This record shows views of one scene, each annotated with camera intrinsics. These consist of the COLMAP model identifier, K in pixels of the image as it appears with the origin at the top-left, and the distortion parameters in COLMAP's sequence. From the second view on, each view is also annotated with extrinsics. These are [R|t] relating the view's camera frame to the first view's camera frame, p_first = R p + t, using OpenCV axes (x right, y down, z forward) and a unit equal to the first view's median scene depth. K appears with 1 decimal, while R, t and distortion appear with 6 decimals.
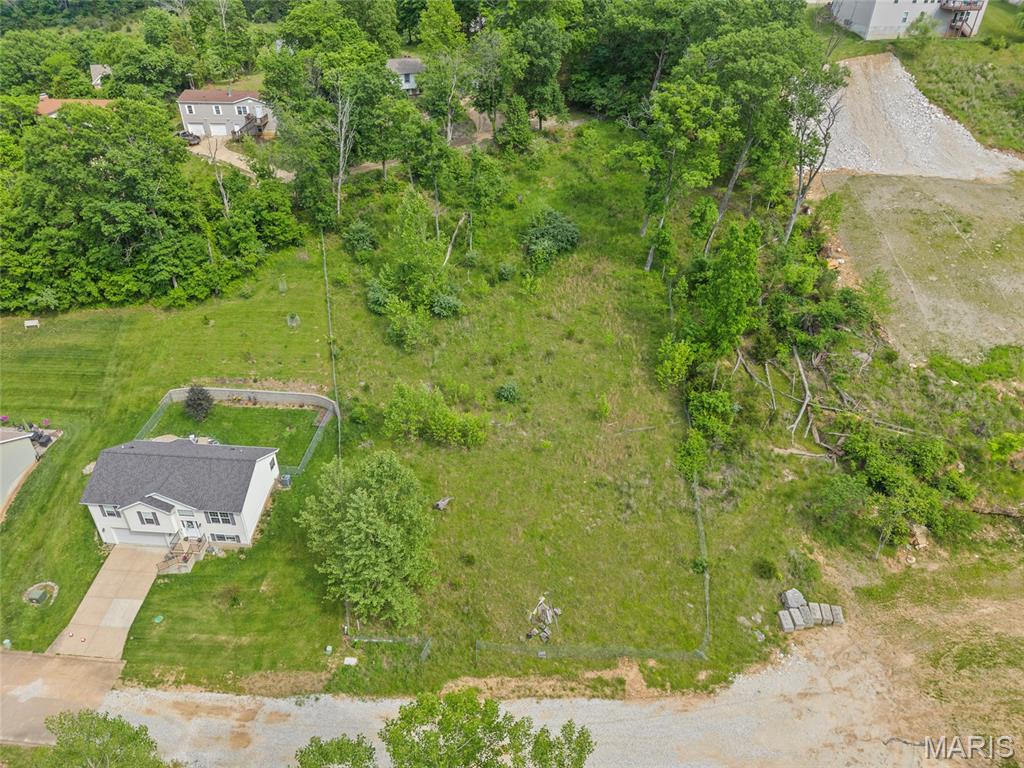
lens RADIAL K [[689.6, 0, 508.0], [0, 689.6, 381.8], [0, 0, 1]] dist [0.019856, -0.016347]
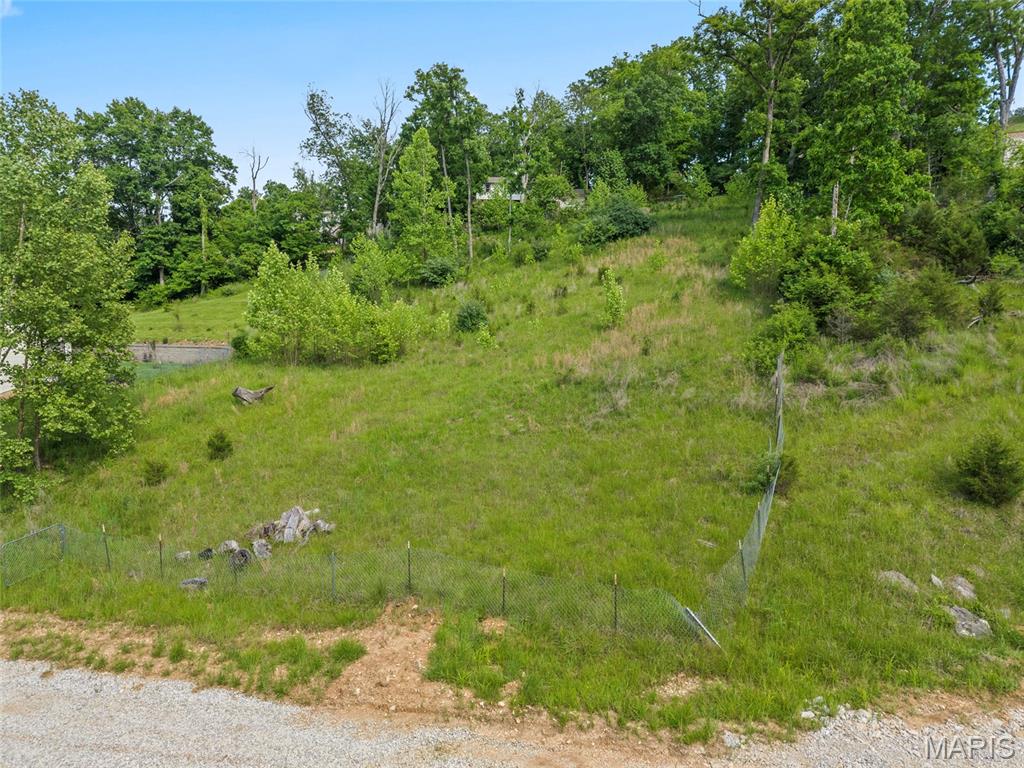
lens RADIAL K [[689.6, 0, 509.0], [0, 689.6, 384.2], [0, 0, 1]] dist [0.019856, -0.016347]
pose [[0.952411, 0.015651, -0.304415, 0.249214], [-0.154959, 0.884865, -0.439319, 0.374821], [0.262491, 0.465584, 0.845181, 0.627499]]
